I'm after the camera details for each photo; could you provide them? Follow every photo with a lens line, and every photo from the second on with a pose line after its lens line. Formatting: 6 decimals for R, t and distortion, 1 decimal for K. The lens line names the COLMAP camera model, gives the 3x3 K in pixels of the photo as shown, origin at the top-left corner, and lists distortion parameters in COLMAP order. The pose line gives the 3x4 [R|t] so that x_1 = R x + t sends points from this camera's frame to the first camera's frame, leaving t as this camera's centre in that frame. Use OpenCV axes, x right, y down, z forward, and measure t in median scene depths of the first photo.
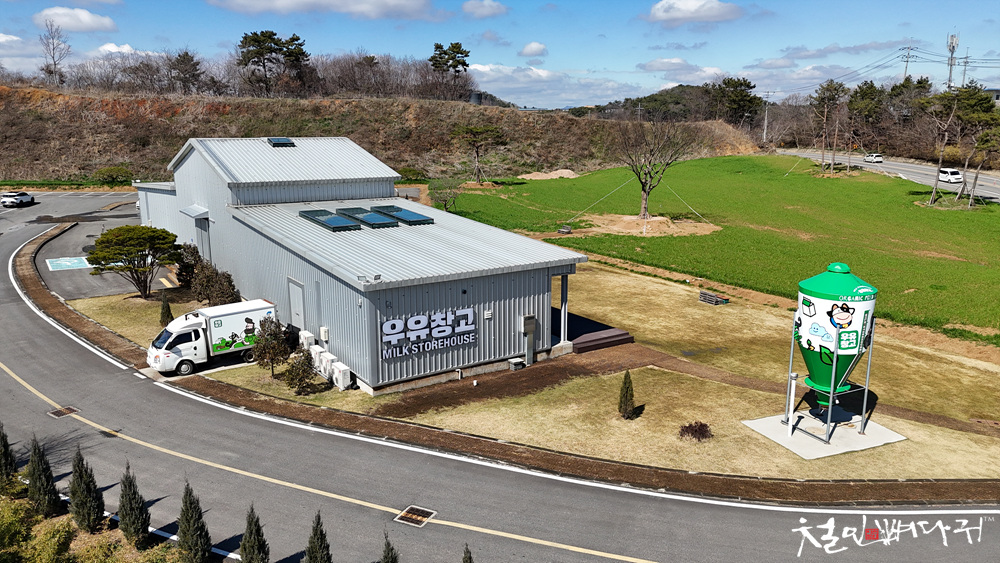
lens RADIAL K [[734.1, 0, 497.3], [0, 734.1, 275.8], [0, 0, 1]] dist [0.077555, -0.021331]
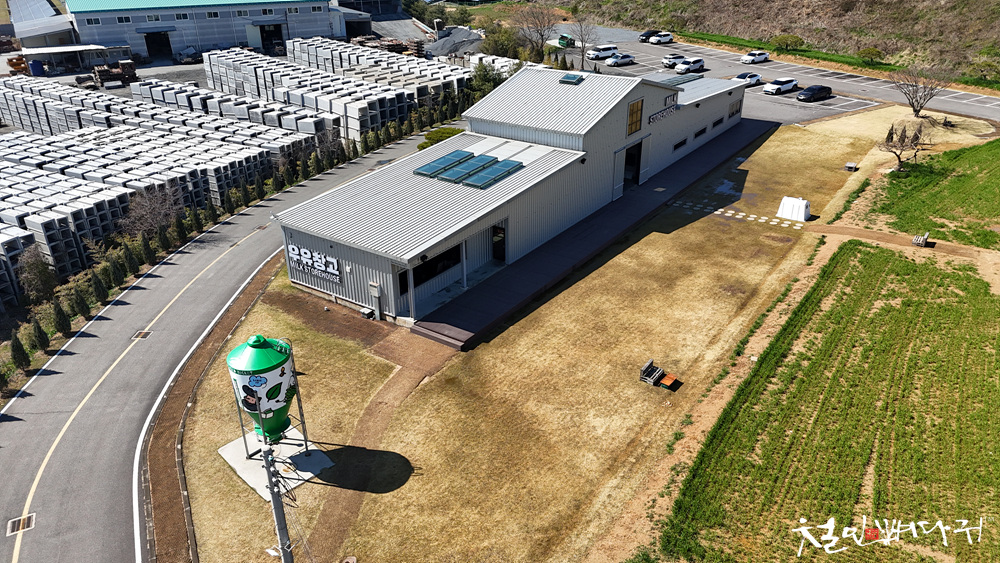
lens RADIAL K [[734.1, 0, 504.1], [0, 734.1, 277.8], [0, 0, 1]] dist [0.077555, -0.021331]
pose [[0.373265, 0.402862, -0.835689, 1.290014], [-0.182947, 0.915069, 0.359414, -0.494300], [0.909507, 0.018730, 0.415265, 0.729921]]
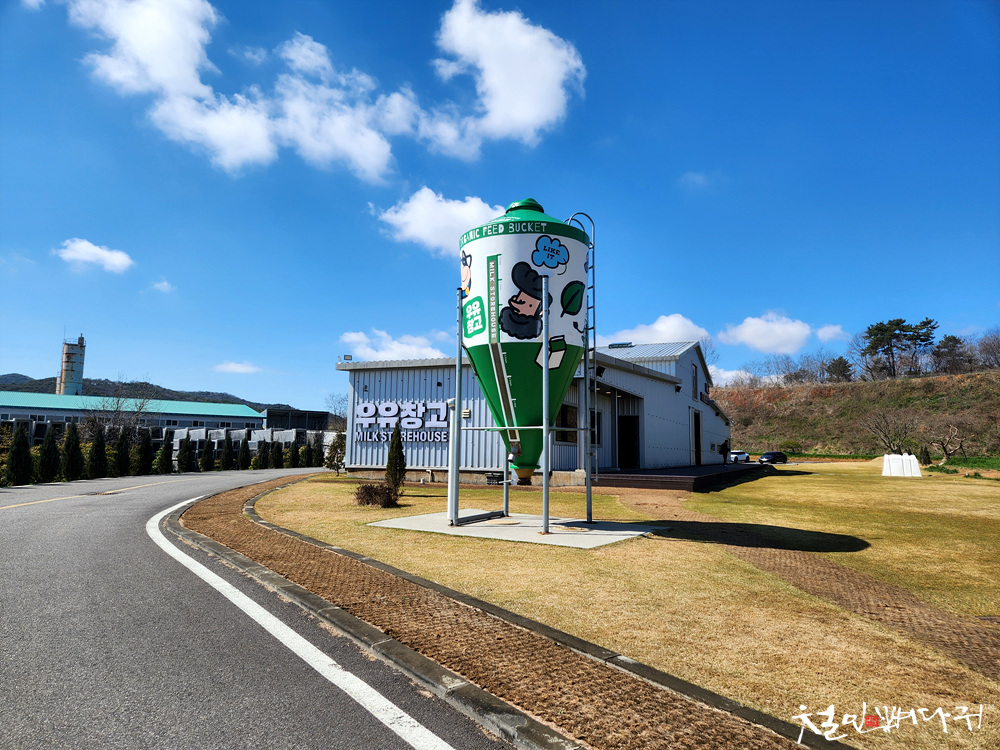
lens RADIAL K [[664.8, 0, 503.3], [0, 664.8, 370.6], [0, 0, 1]] dist [0.061045, -0.001195]
pose [[0.543631, -0.091304, -0.834343, 0.716033], [-0.188399, 0.955425, -0.227309, 0.184950], [0.817907, 0.280761, 0.502197, 0.648149]]
